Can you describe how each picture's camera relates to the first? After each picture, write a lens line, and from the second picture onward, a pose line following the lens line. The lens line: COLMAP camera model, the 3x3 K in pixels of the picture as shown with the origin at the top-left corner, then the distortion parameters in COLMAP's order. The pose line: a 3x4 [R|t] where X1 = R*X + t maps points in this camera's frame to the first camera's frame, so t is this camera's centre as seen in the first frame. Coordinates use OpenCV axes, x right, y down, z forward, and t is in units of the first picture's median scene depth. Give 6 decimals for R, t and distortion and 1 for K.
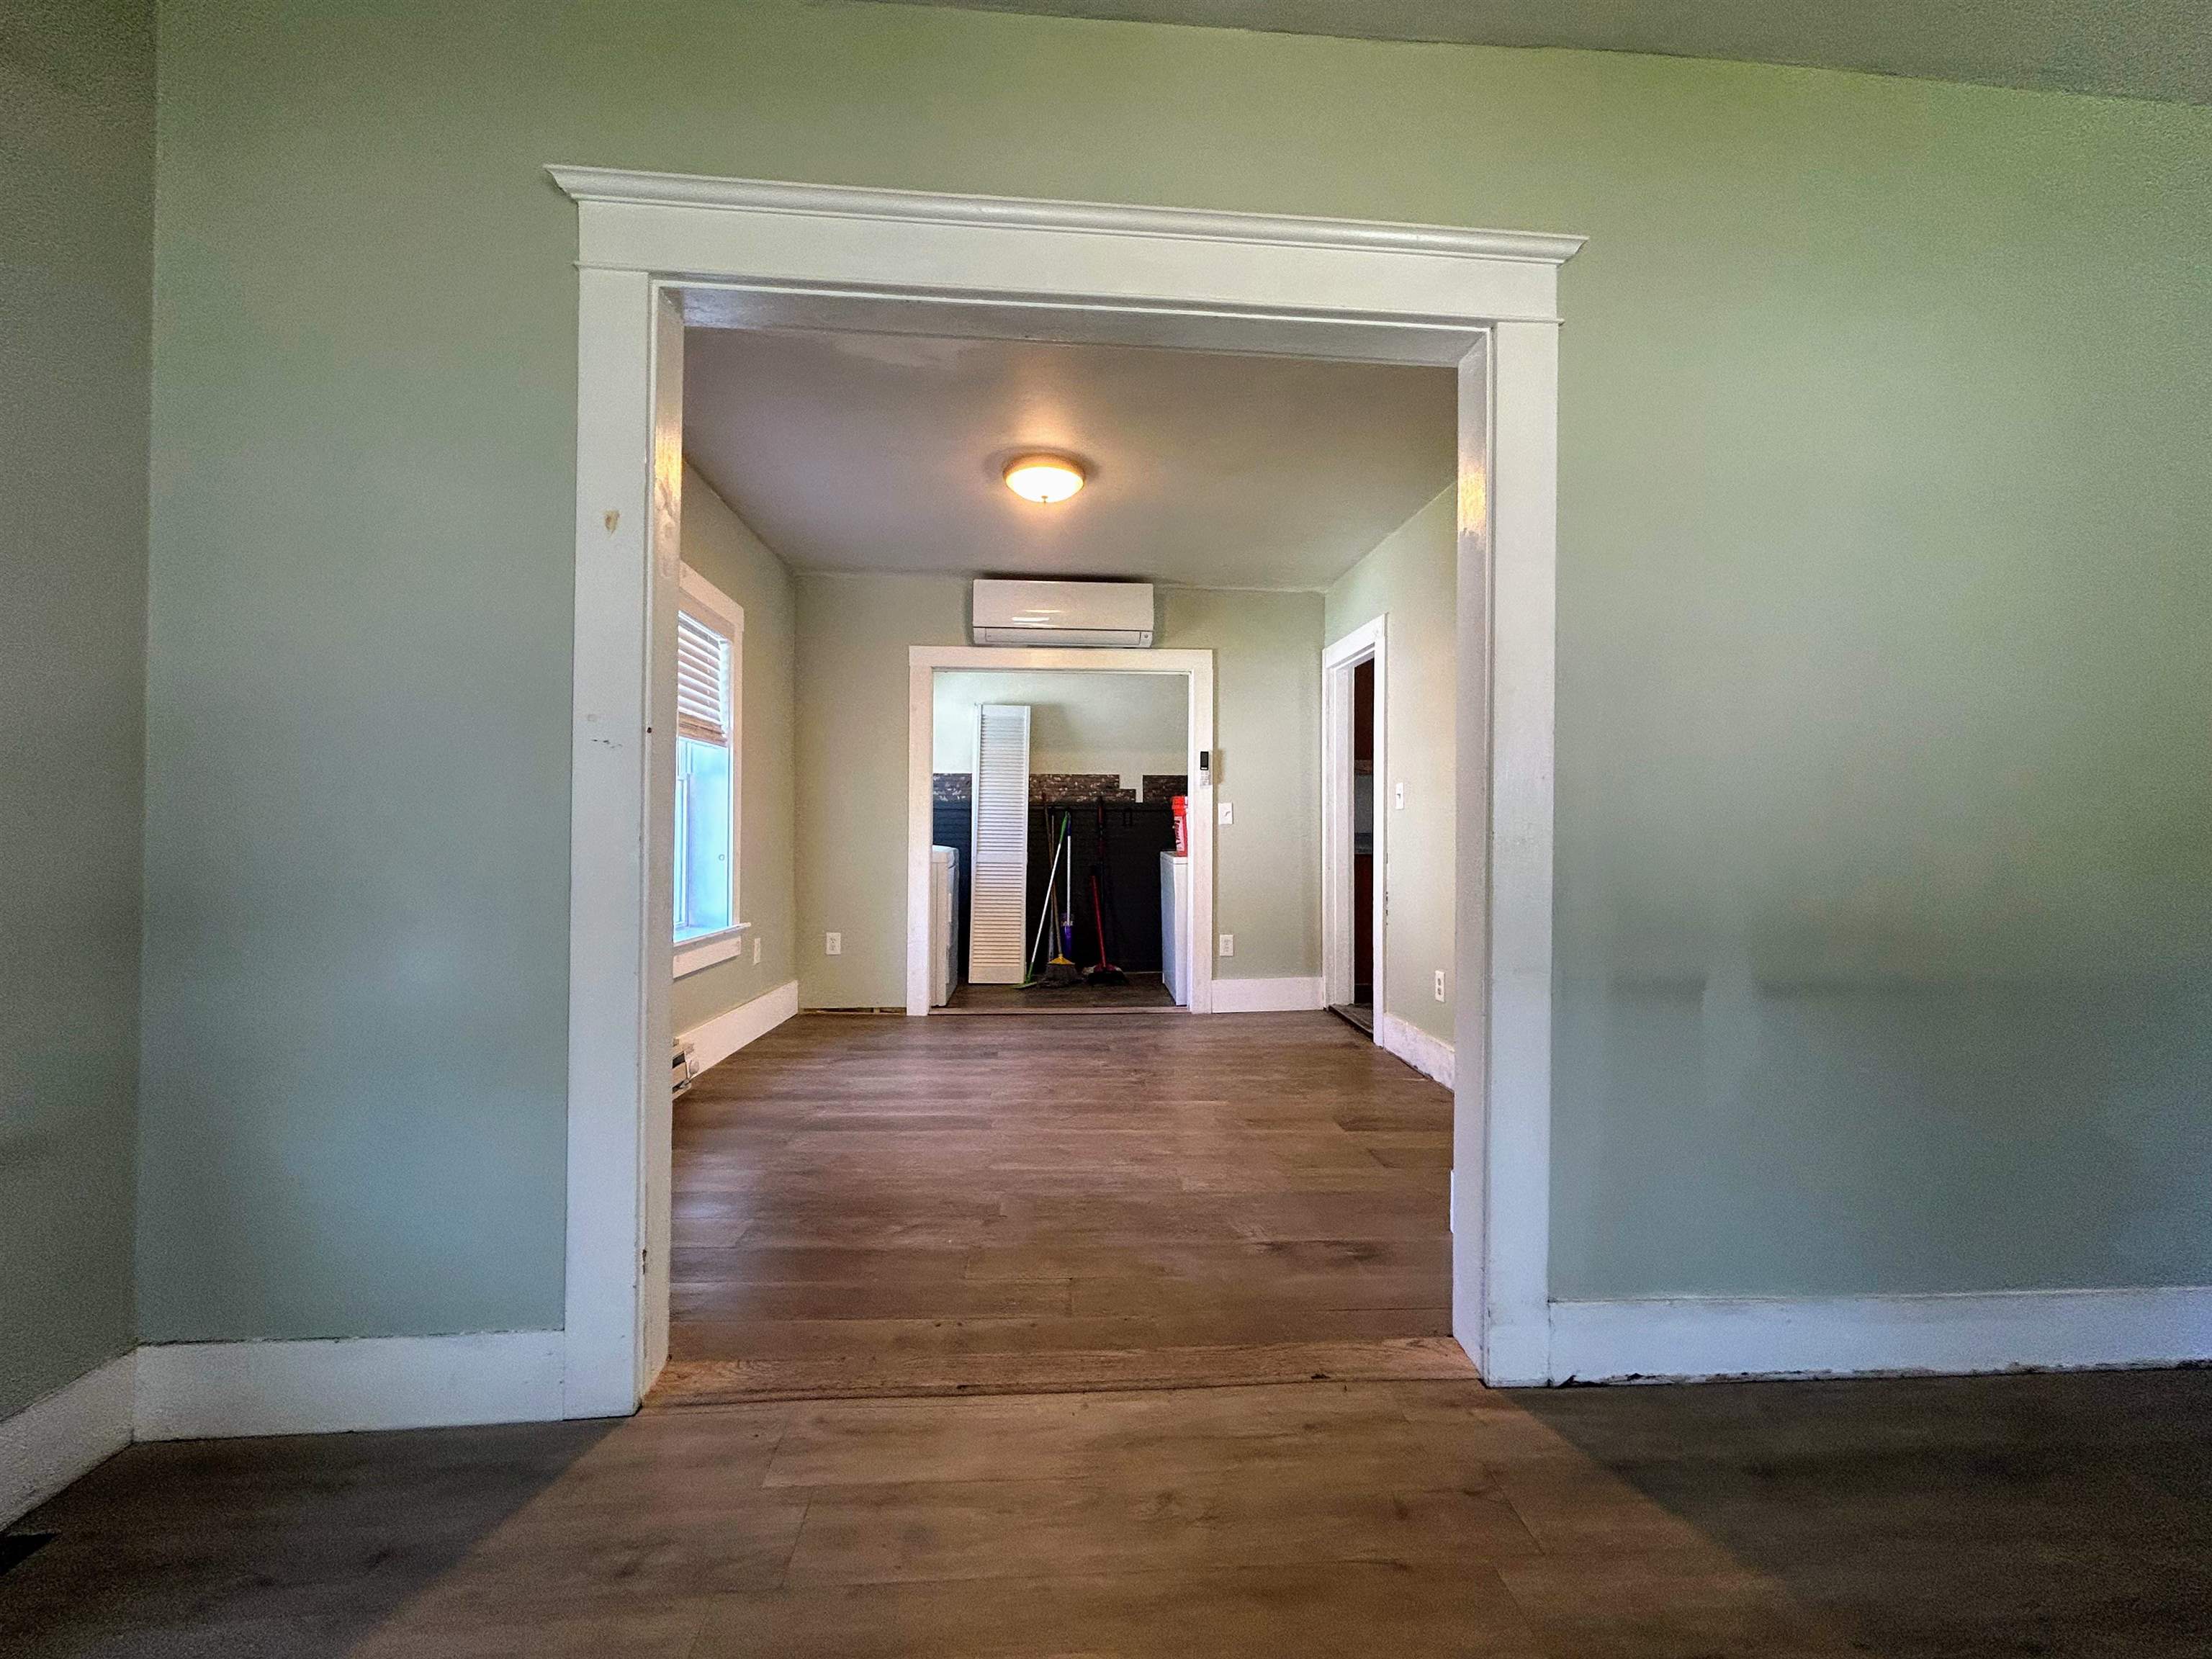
lens RADIAL K [[897.6, 0, 1102.5], [0, 897.6, 822.2], [0, 0, 1]] dist [0.001589, 0.000225]
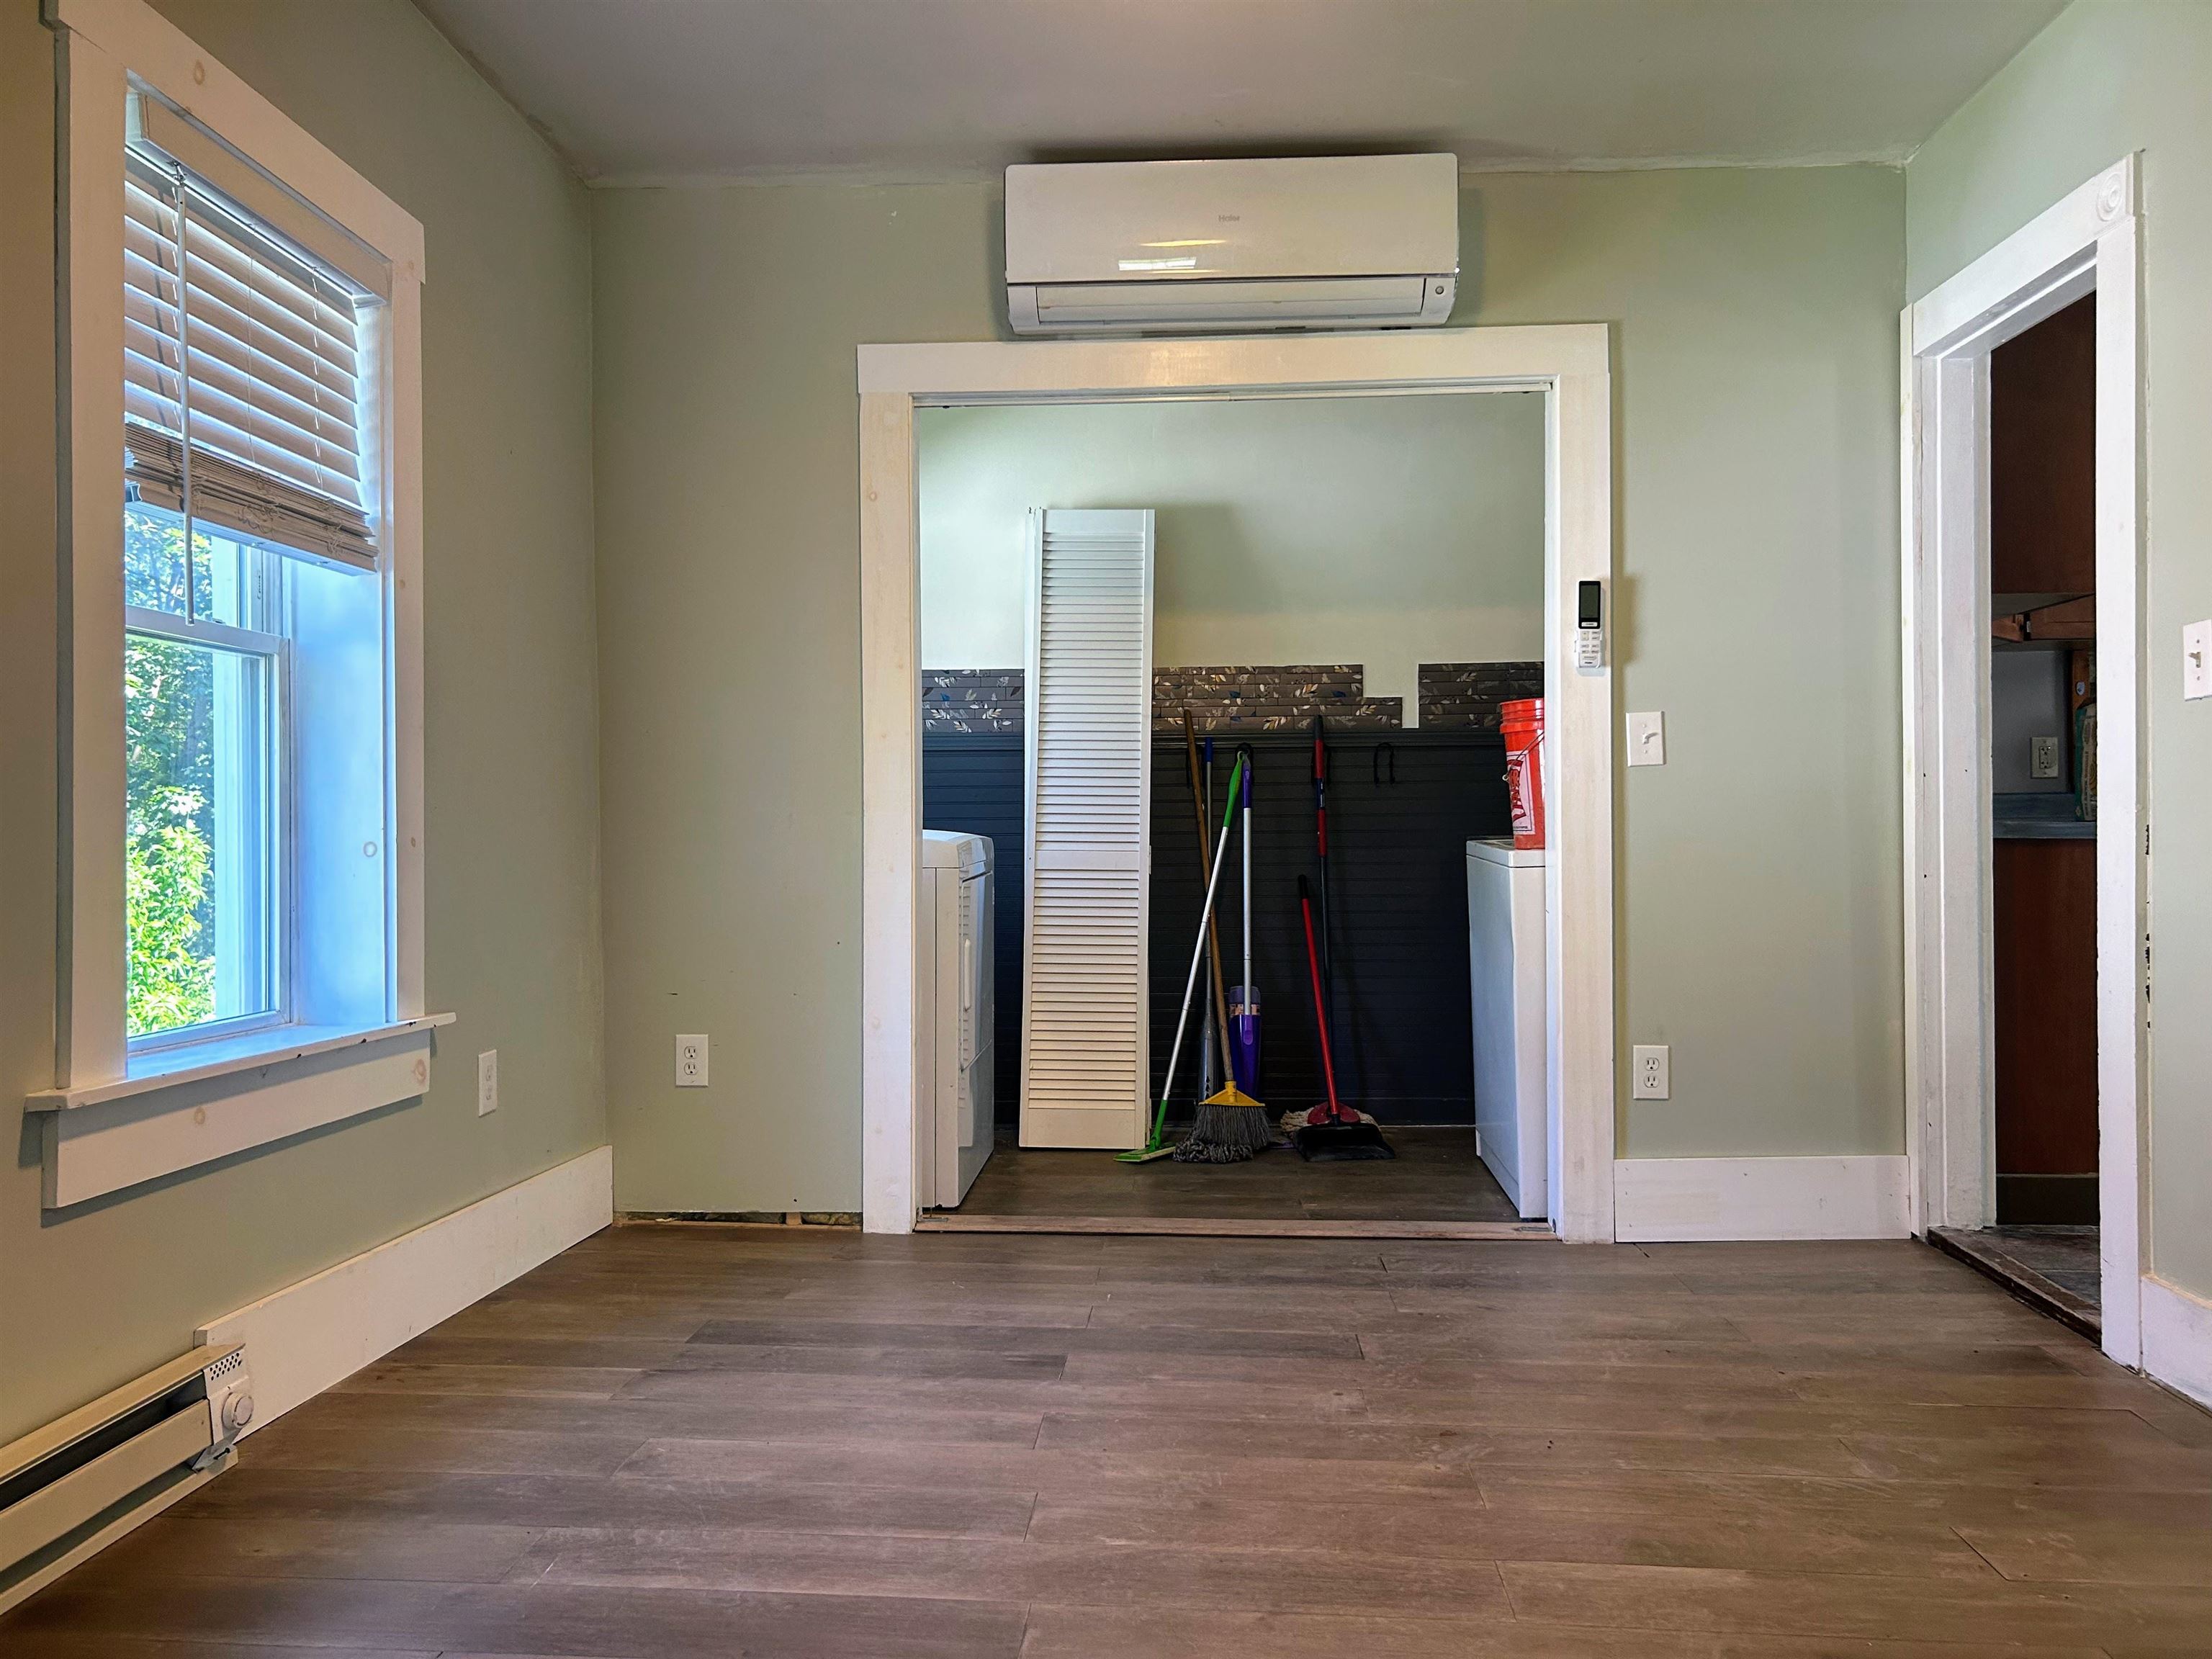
lens RADIAL K [[1661.3, 0, 1094.2], [0, 1661.3, 831.1], [0, 0, 1]] dist [0.043602, -0.057691]
pose [[0.991907, -0.009567, -0.126602, -0.011002], [0.011044, 0.999879, 0.010972, 0.020506], [0.126482, -0.012281, 0.991893, 0.240245]]
